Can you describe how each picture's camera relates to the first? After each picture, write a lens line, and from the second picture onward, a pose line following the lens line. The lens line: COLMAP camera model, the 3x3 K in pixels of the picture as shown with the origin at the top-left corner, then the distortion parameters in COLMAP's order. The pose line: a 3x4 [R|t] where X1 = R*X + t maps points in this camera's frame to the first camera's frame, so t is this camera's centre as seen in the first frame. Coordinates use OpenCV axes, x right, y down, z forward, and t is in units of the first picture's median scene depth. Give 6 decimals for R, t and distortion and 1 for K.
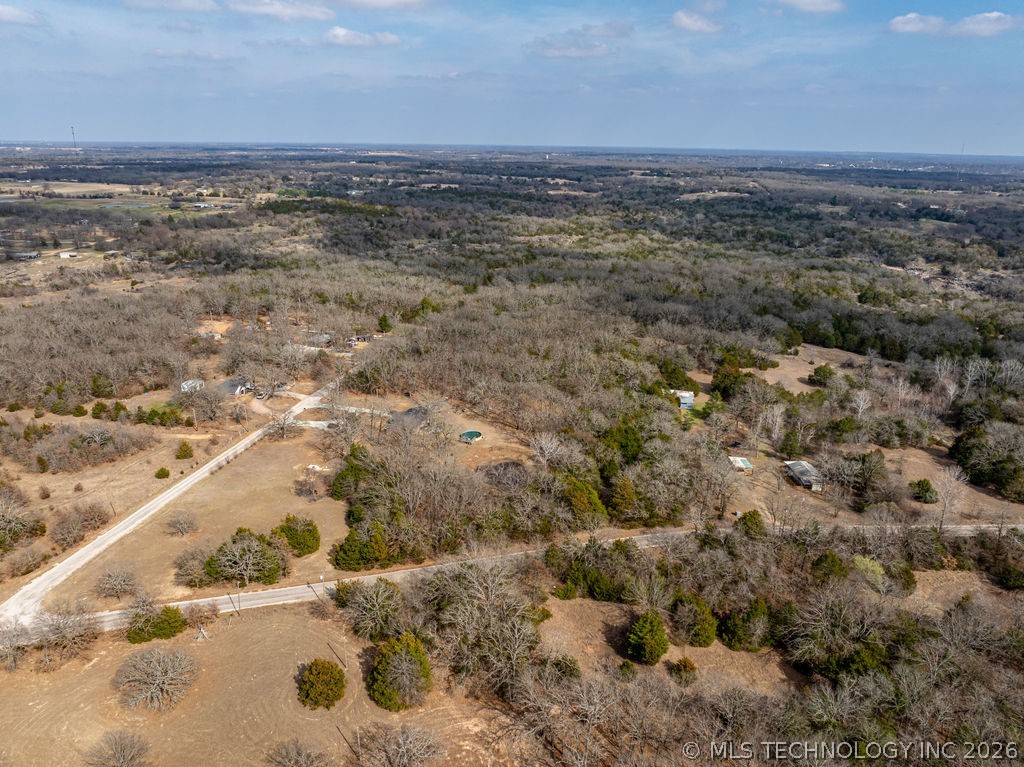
lens RADIAL K [[720.5, 0, 517.1], [0, 720.5, 374.8], [0, 0, 1]] dist [-0.045502, 0.011904]
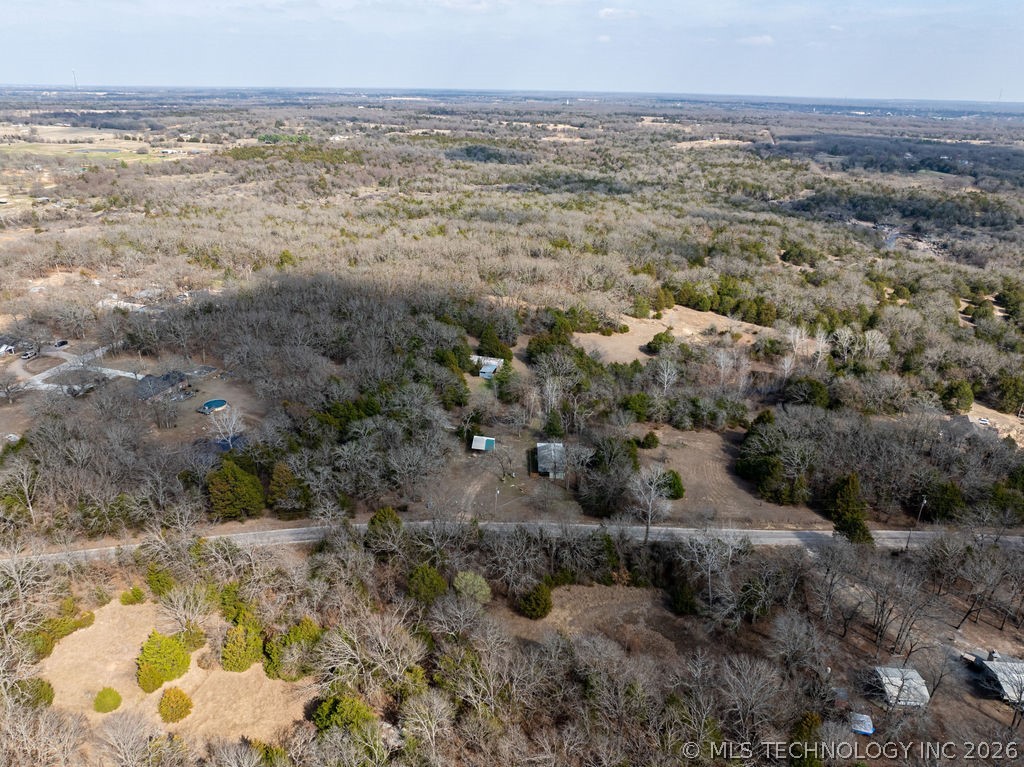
lens RADIAL K [[720.5, 0, 517.1], [0, 720.5, 374.8], [0, 0, 1]] dist [-0.045502, 0.011904]
pose [[0.998802, 0.020417, -0.044461, 0.169610], [-0.017334, 0.997490, 0.068648, -0.010867], [0.045751, -0.067795, 0.996650, 0.050614]]
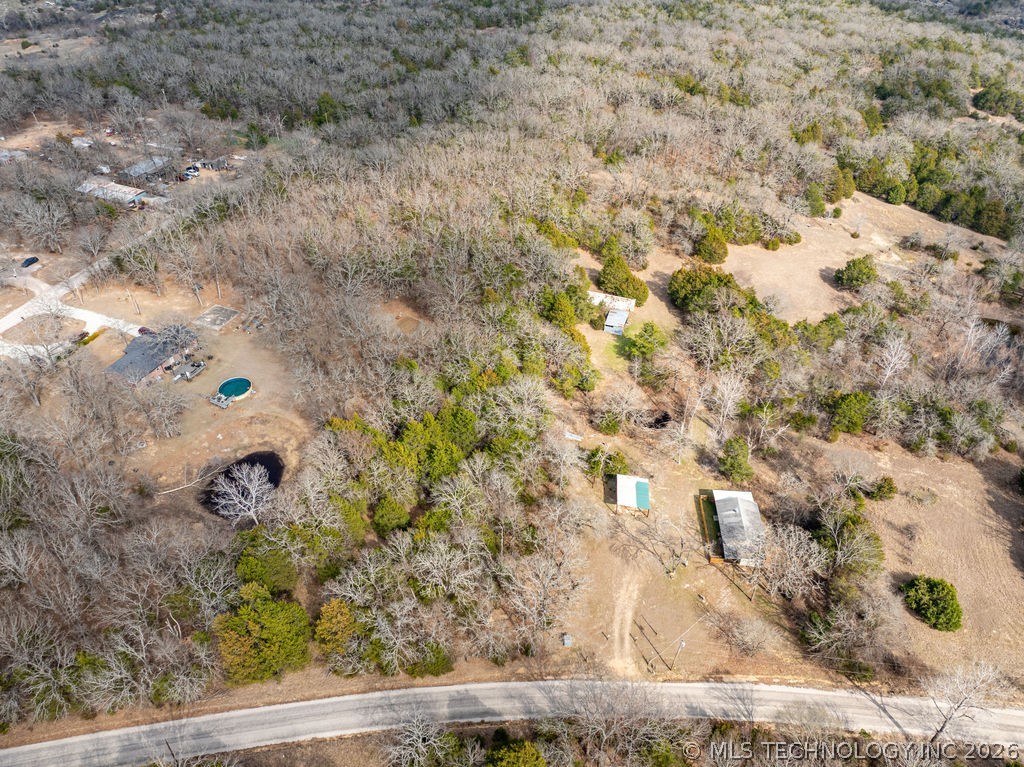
lens RADIAL K [[719.5, 0, 518.3], [0, 719.5, 379.9], [0, 0, 1]] dist [-0.066995, 0.045232]
pose [[0.992771, 0.070683, -0.097001, 0.116363], [-0.032608, 0.936636, 0.348783, -0.071437], [0.115507, -0.343099, 0.932170, 0.205334]]
